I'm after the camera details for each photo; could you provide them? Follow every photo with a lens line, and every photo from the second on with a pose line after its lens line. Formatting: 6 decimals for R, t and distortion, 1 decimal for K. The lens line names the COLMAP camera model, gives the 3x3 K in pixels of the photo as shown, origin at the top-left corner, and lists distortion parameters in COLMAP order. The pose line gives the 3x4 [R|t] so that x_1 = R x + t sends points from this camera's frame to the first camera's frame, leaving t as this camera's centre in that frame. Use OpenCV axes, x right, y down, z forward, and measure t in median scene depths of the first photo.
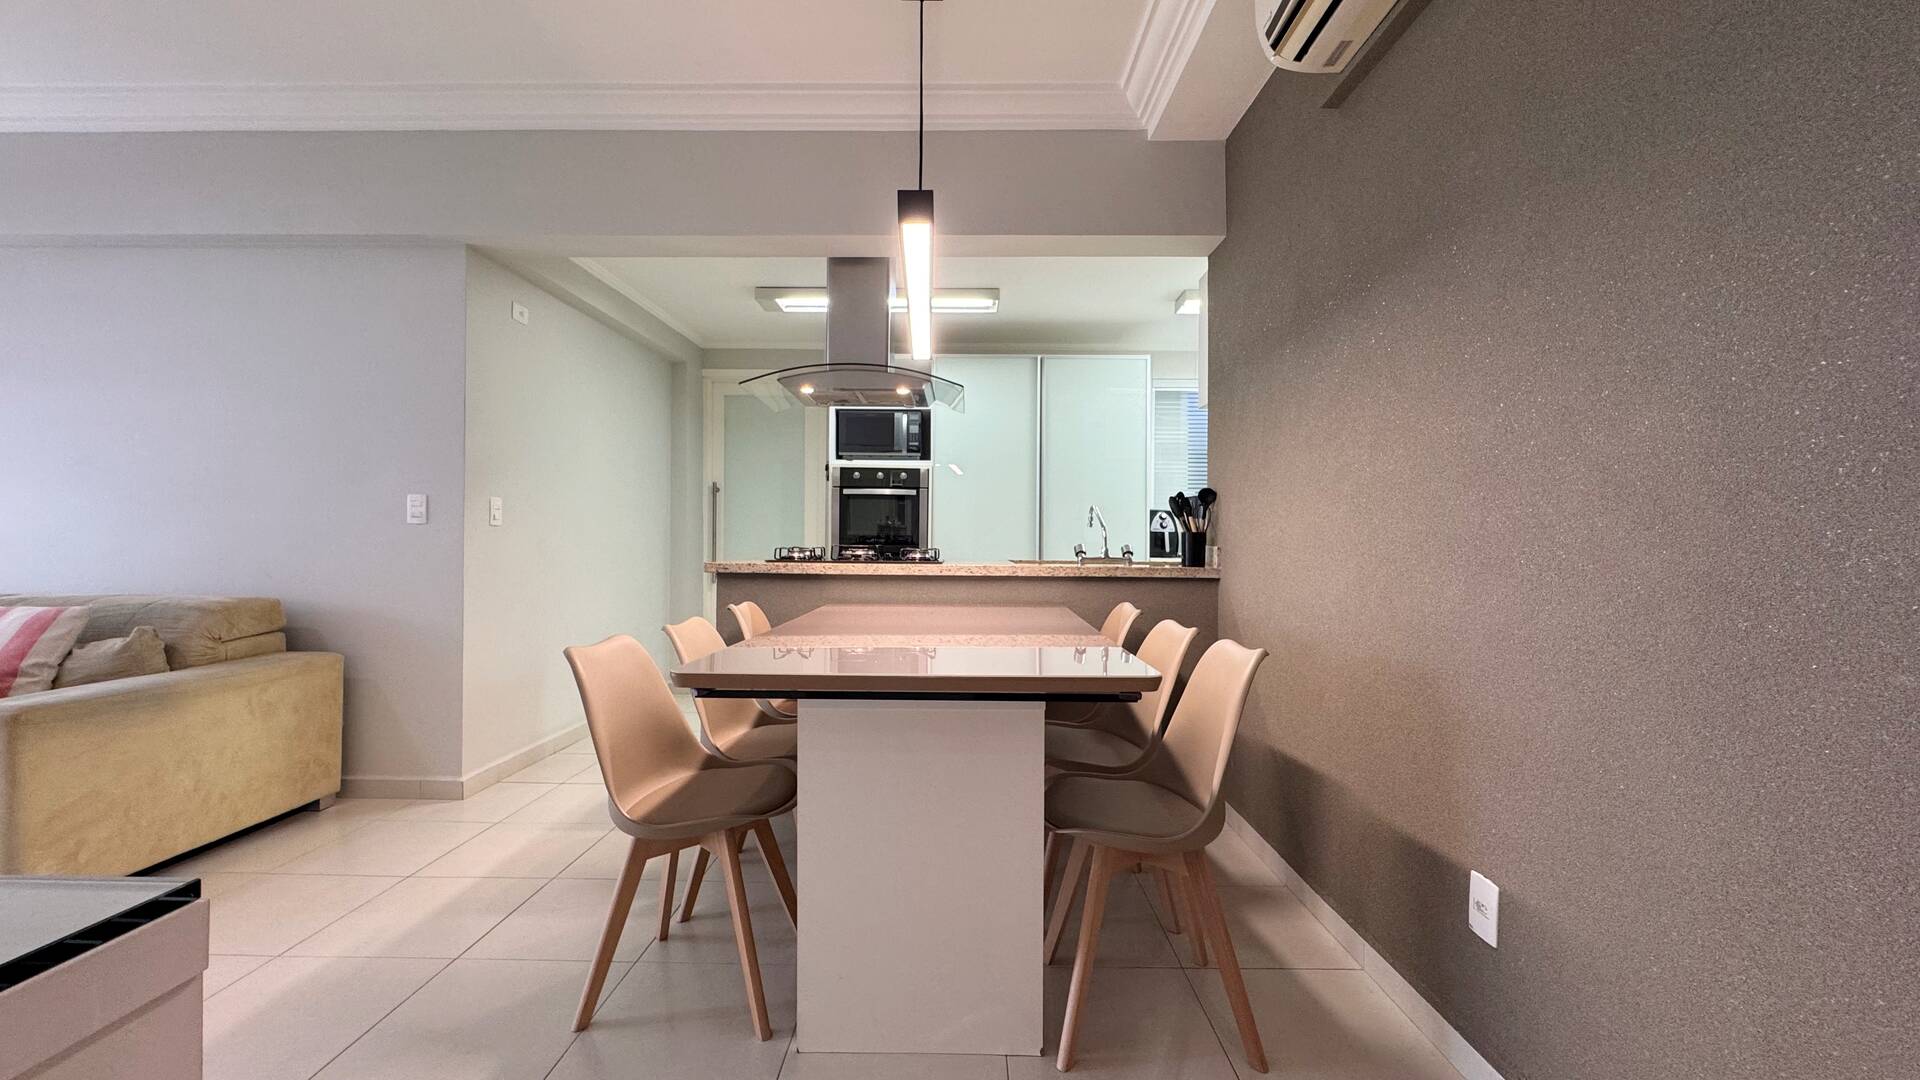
lens RADIAL K [[763.8, 0, 959.1], [0, 763.8, 540.9], [0, 0, 1]] dist [-0.003466, 0.000140]
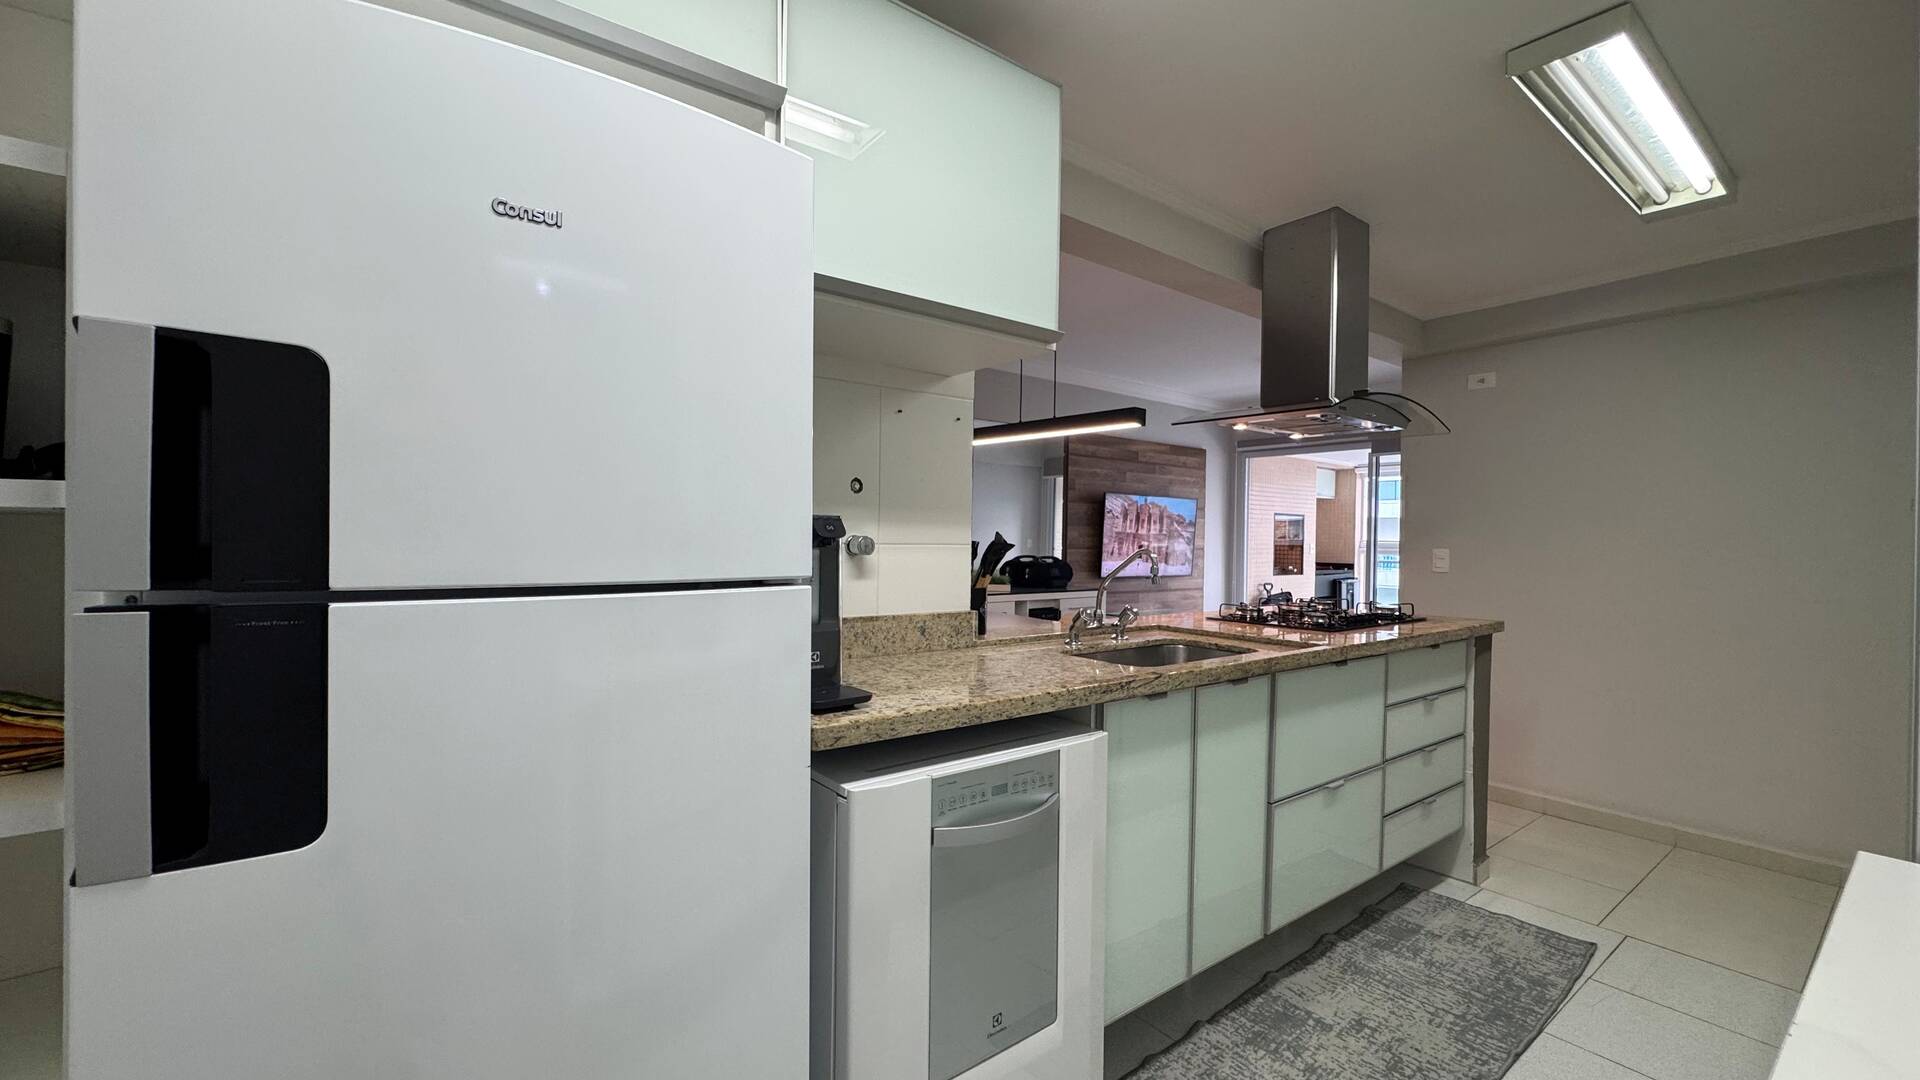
lens RADIAL K [[763.8, 0, 959.1], [0, 763.8, 540.9], [0, 0, 1]] dist [-0.003466, 0.000140]
pose [[-0.792008, -0.017803, -0.610251, 0.781245], [-0.022960, 0.999736, 0.000632, -0.056973], [0.610079, 0.014511, -0.792208, 1.602943]]
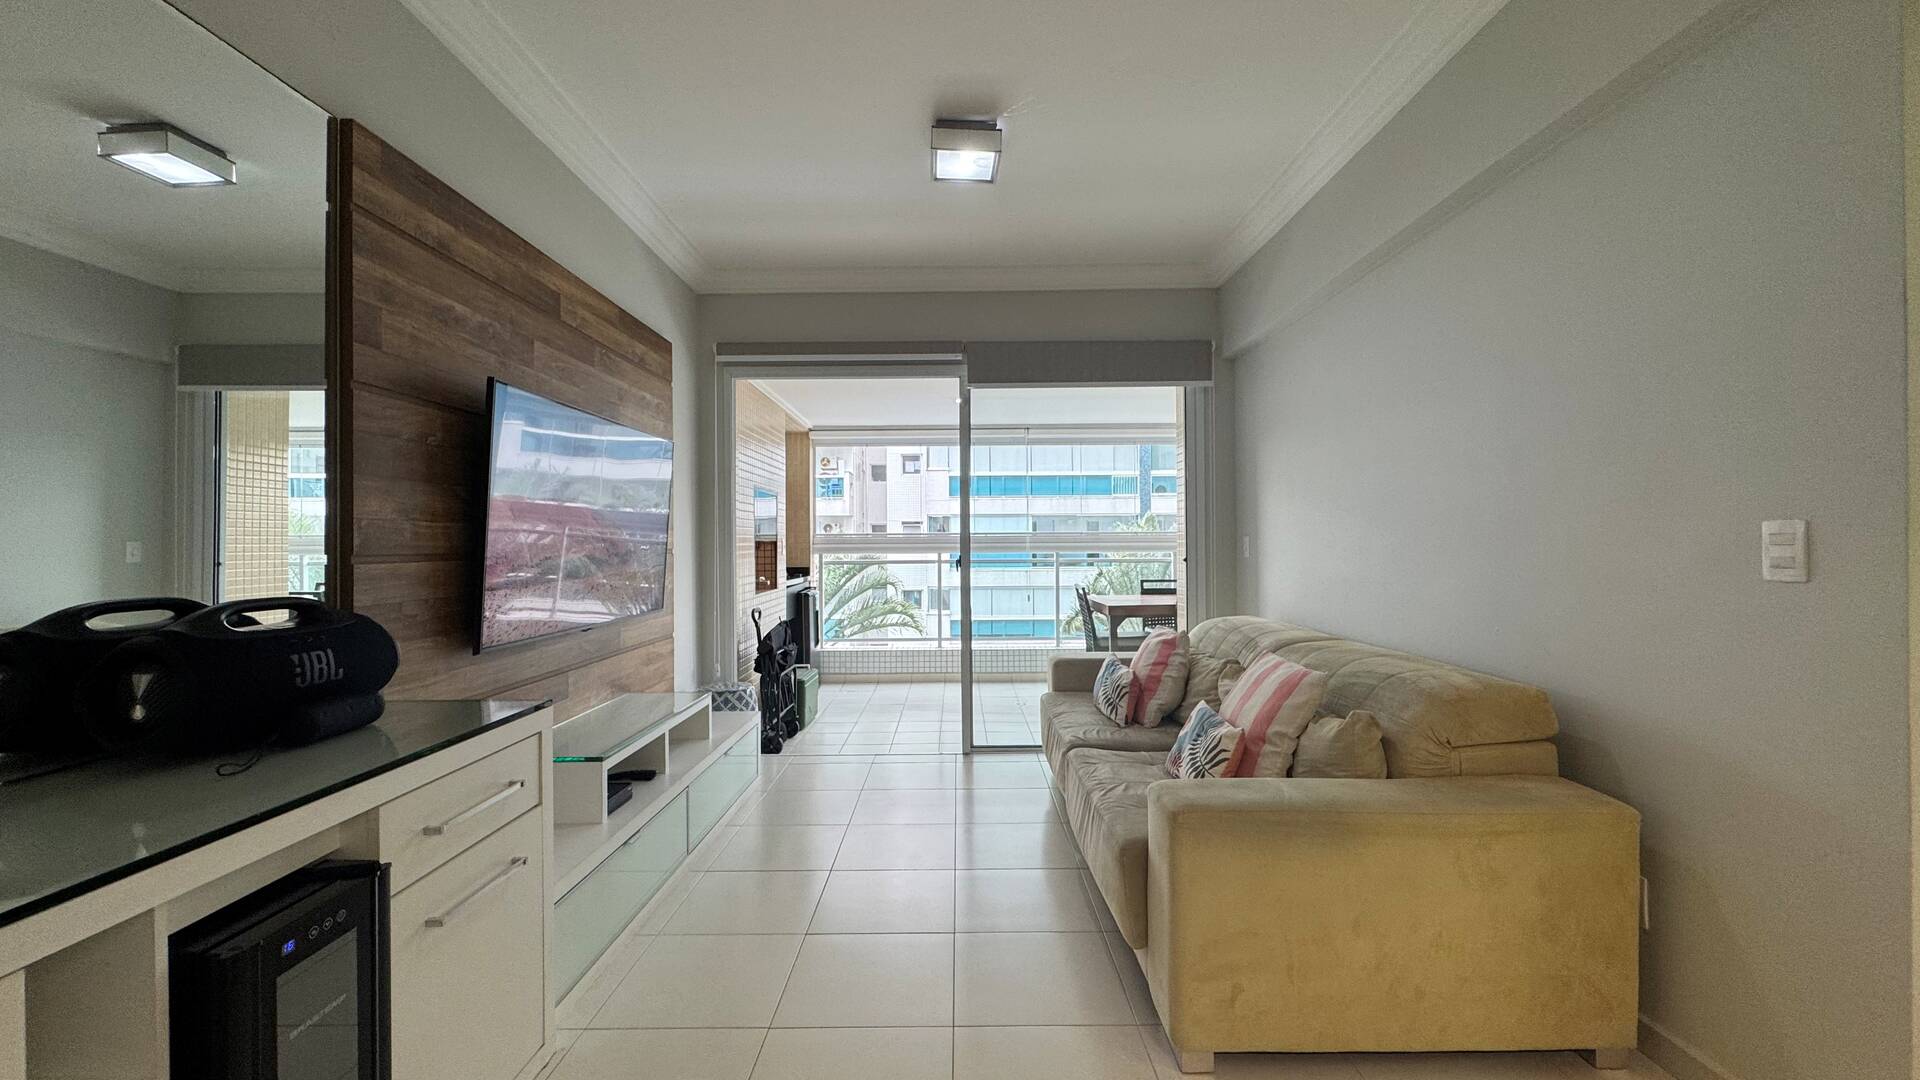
lens RADIAL K [[763.8, 0, 959.1], [0, 763.8, 540.9], [0, 0, 1]] dist [-0.003466, 0.000140]
pose [[0.009375, -0.011355, -0.999892, -0.242290], [0.006453, 0.999915, -0.011295, -0.046507], [0.999935, -0.006346, 0.009448, 0.484754]]
